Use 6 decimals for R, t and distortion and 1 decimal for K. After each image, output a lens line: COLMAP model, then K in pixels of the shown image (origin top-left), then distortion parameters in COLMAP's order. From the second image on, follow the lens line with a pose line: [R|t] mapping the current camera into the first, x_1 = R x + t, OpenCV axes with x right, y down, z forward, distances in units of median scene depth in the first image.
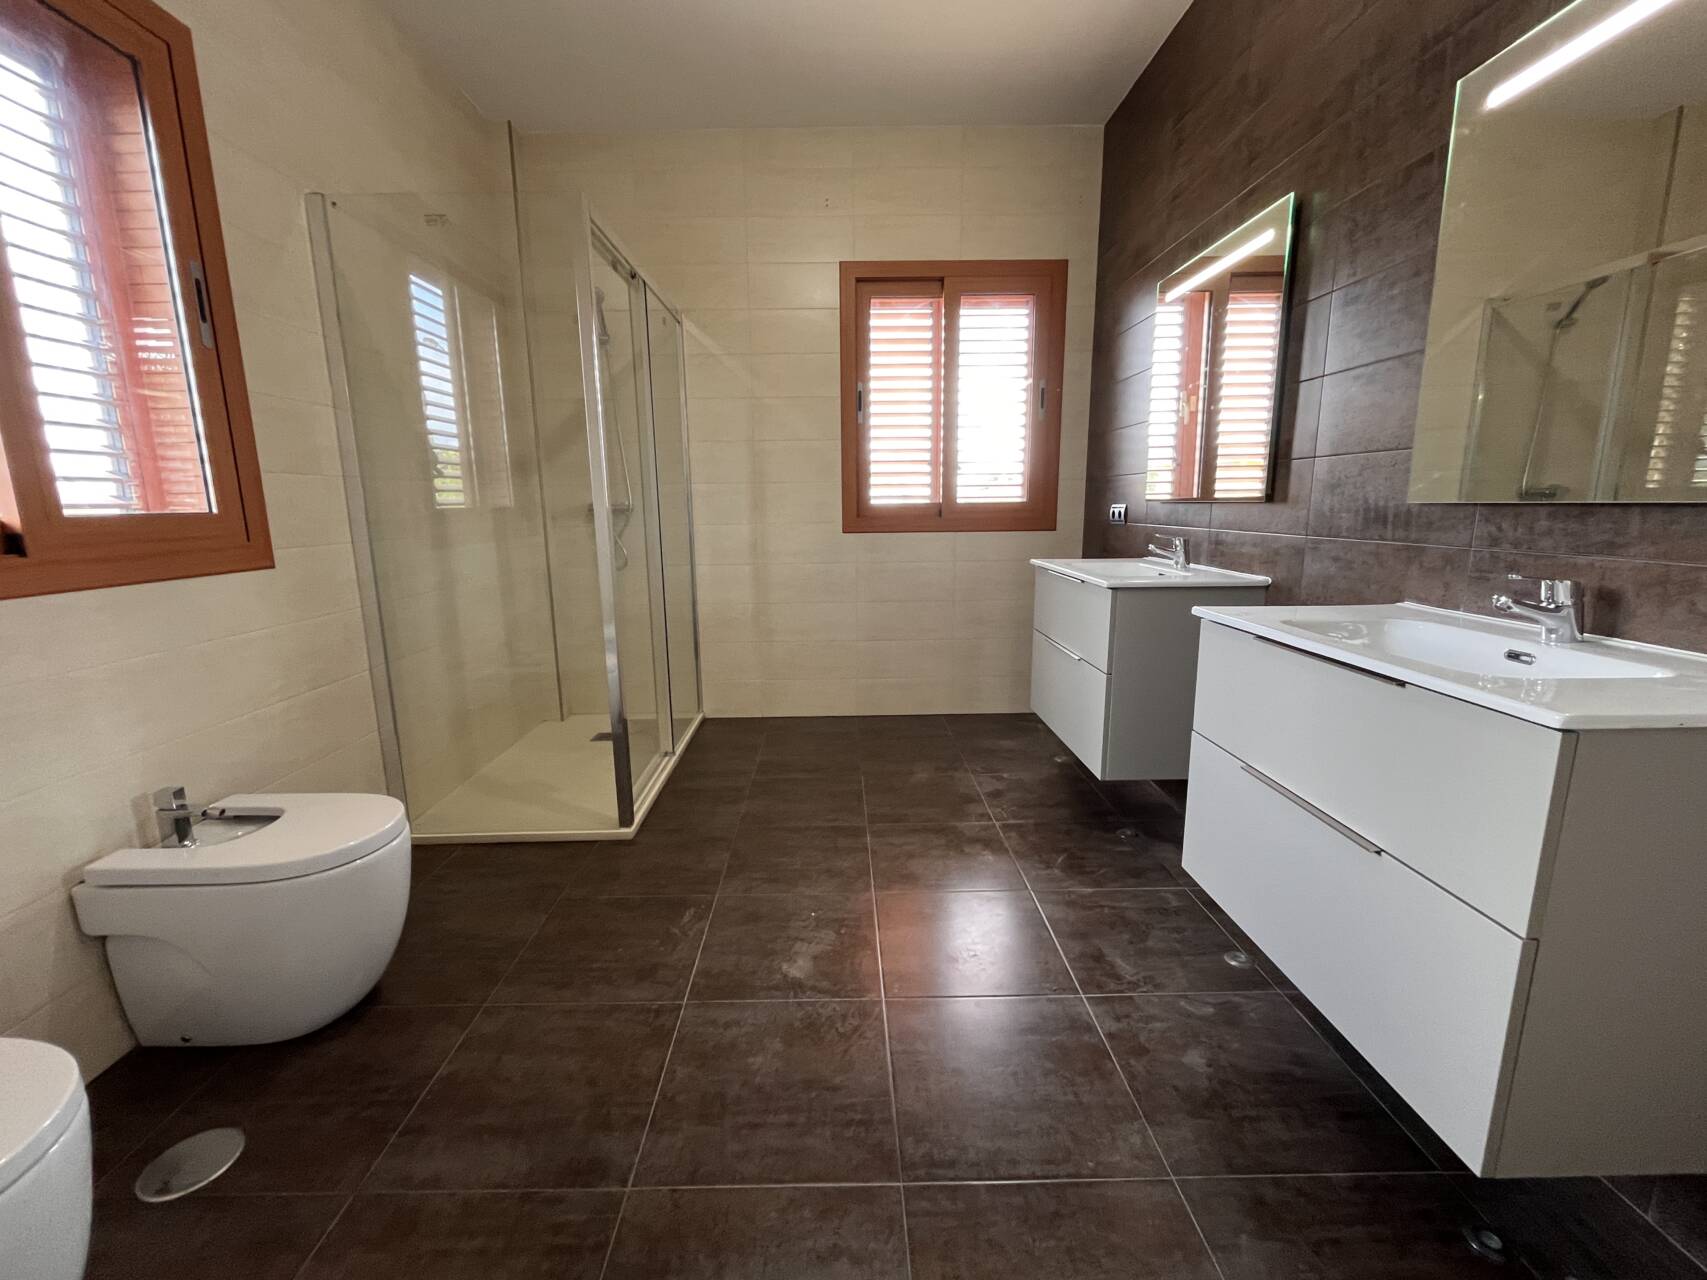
lens RADIAL K [[705.8, 0, 853.0], [0, 705.8, 642.5], [0, 0, 1]] dist [-0.000367, -0.001307]
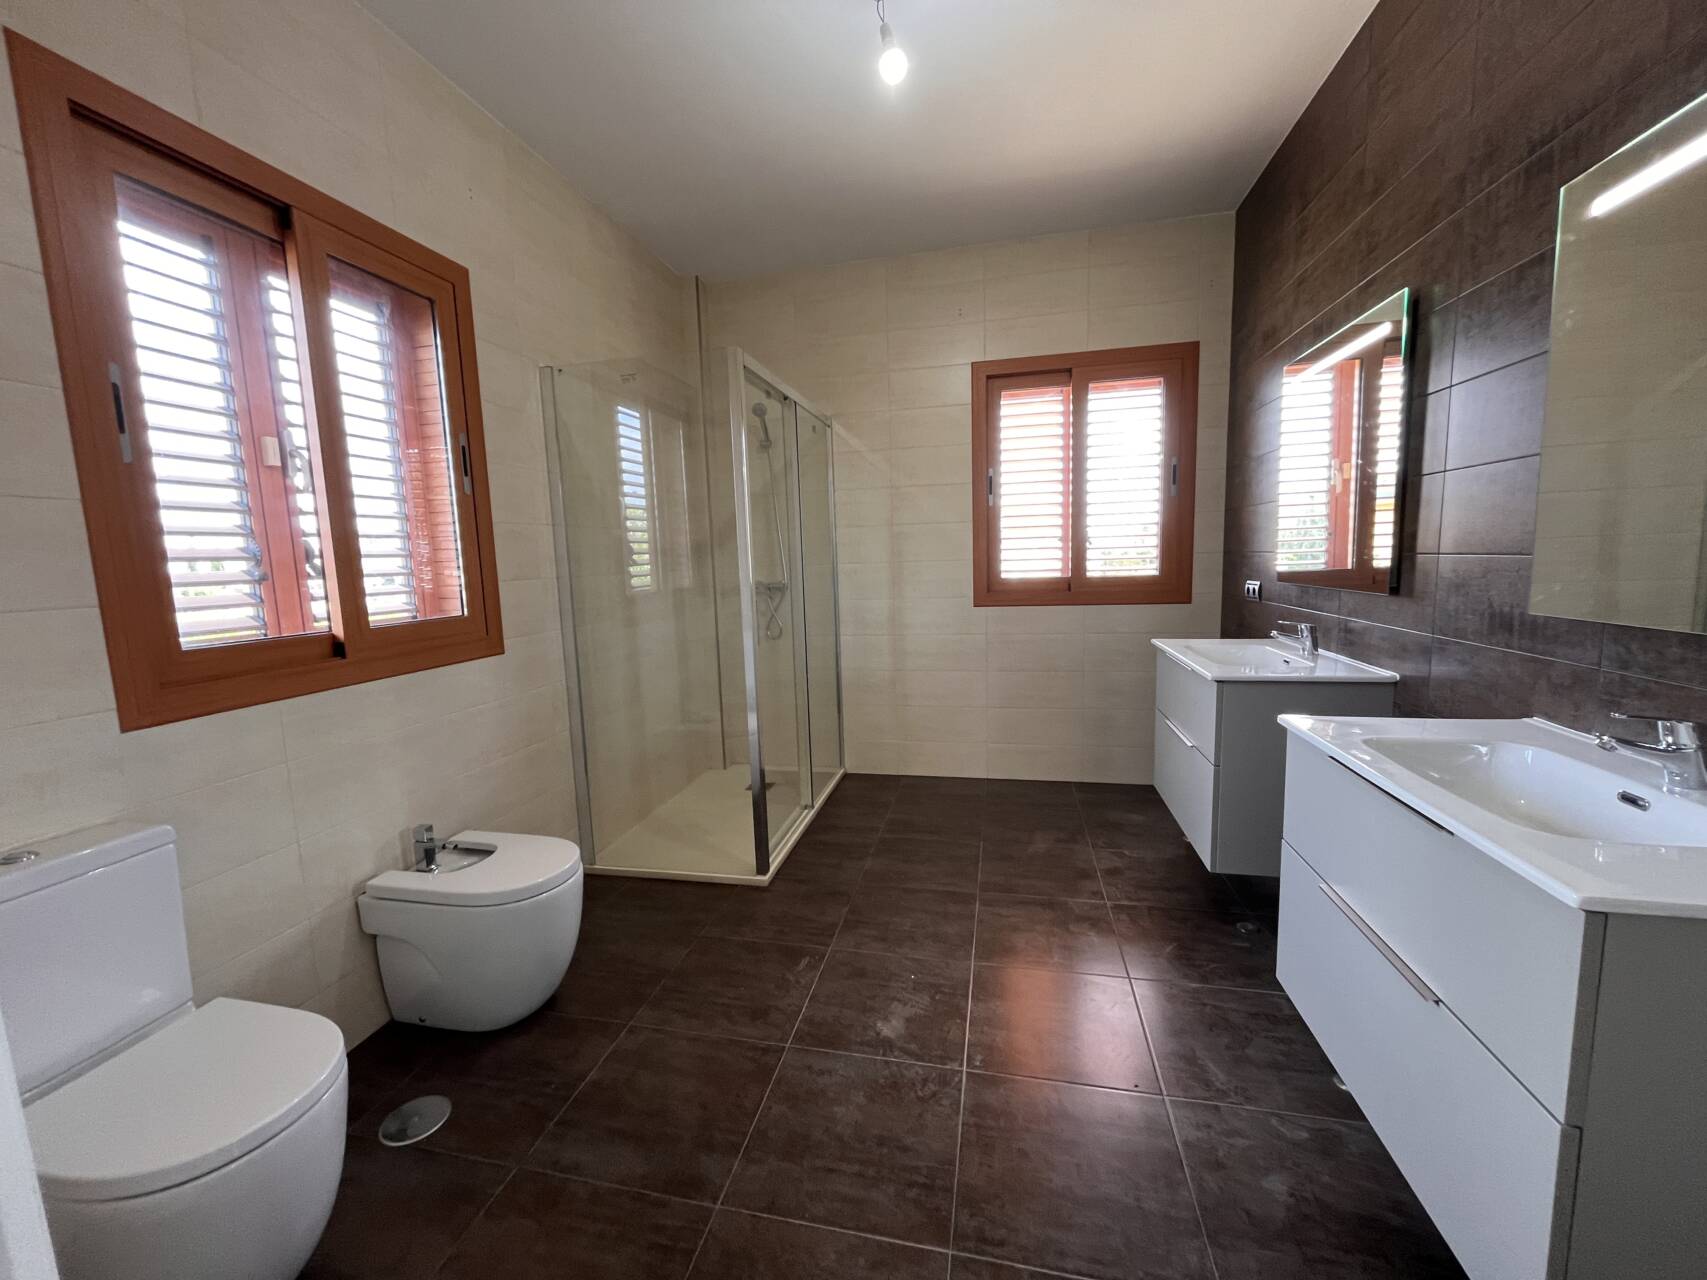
lens RADIAL K [[688.0, 0, 868.7], [0, 688.0, 639.5], [0, 0, 1]] dist [-0.000347, -0.000491]
pose [[0.972914, 0.012415, -0.230835, 0.127116], [-0.025052, 0.998338, -0.051894, -0.083743], [0.229807, 0.056271, 0.971608, -0.080065]]
